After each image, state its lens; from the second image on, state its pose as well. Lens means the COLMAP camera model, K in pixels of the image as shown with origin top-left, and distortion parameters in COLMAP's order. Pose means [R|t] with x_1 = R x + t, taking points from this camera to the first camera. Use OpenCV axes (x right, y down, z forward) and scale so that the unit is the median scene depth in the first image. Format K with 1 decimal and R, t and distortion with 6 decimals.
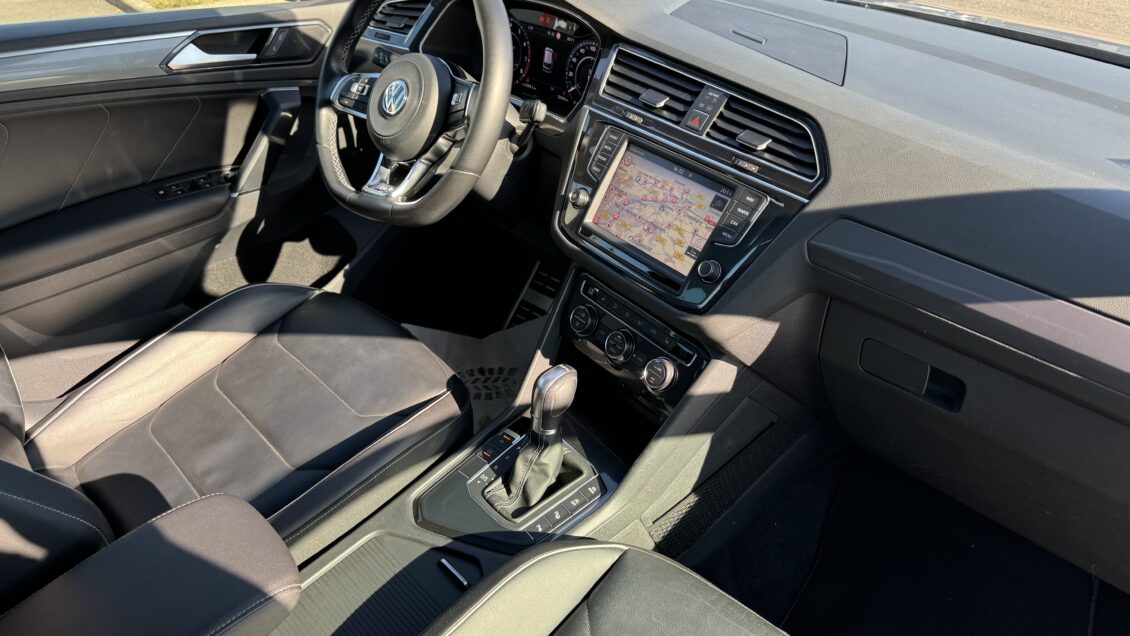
lens RADIAL K [[780.3, 0, 567.3], [0, 780.3, 344.9], [0, 0, 1]] dist [0.037179, -0.032278]
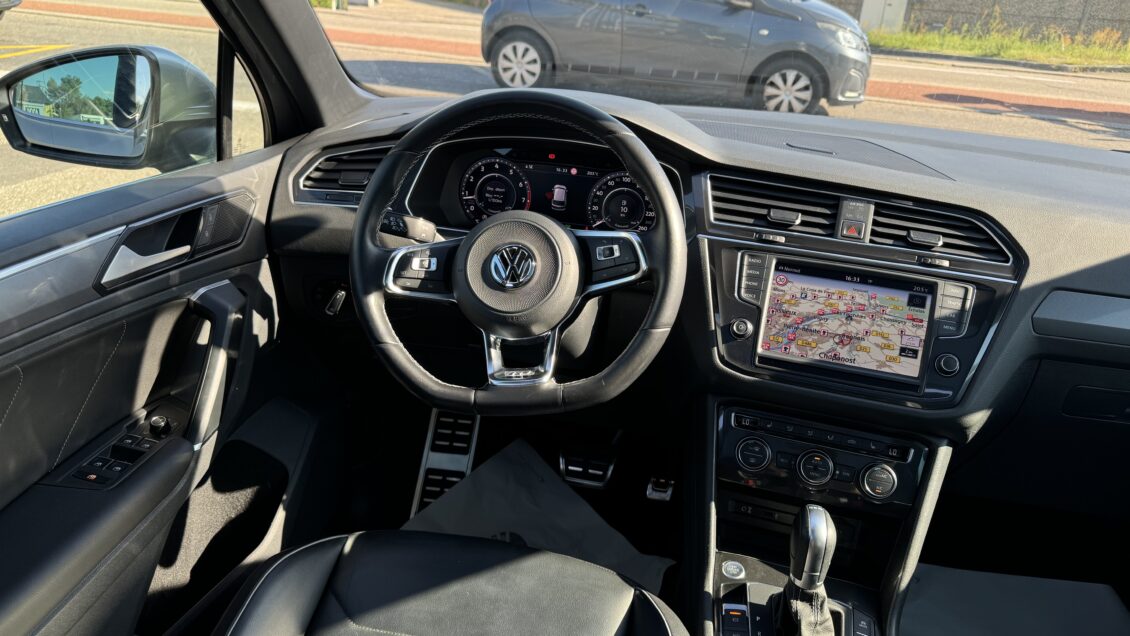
lens RADIAL K [[780.3, 0, 566.0], [0, 780.3, 319.8], [0, 0, 1]] dist [0.037179, -0.032278]
pose [[0.808671, -0.217807, 0.546453, -0.714468], [0.300149, 0.951685, -0.064851, -0.214619], [-0.505927, 0.216460, 0.834975, 0.341953]]
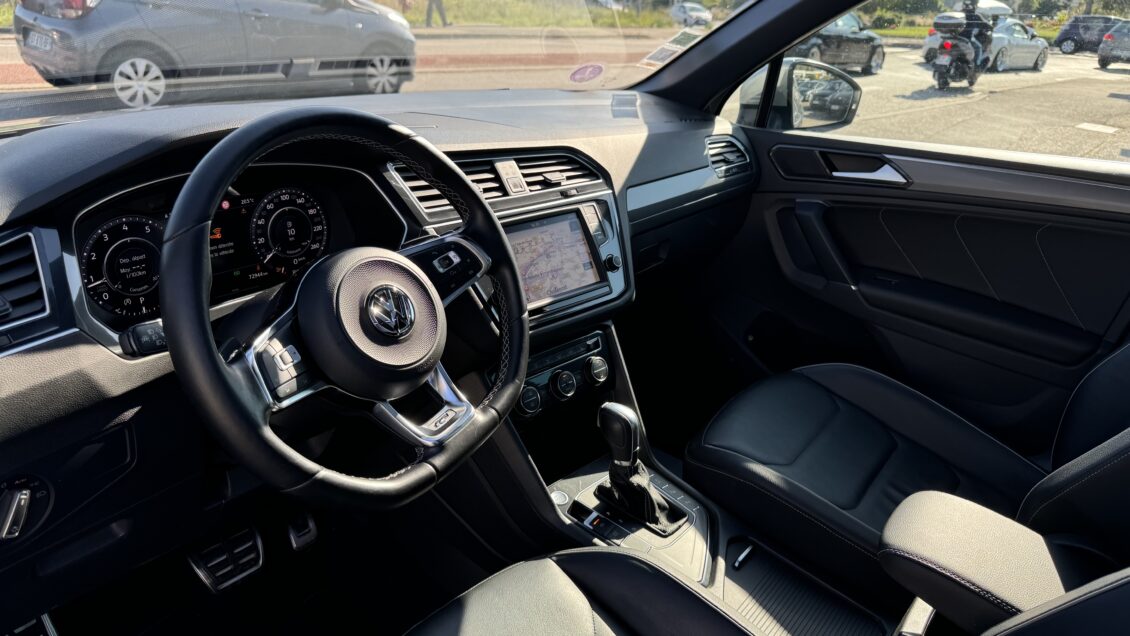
lens RADIAL K [[780.3, 0, 569.4], [0, 780.3, 318.4], [0, 0, 1]] dist [0.037179, -0.032278]
pose [[-0.168886, -0.404457, 0.898828, -0.979933], [0.510159, 0.744398, 0.430824, -0.593242], [-0.843336, 0.531305, 0.080619, 0.918618]]
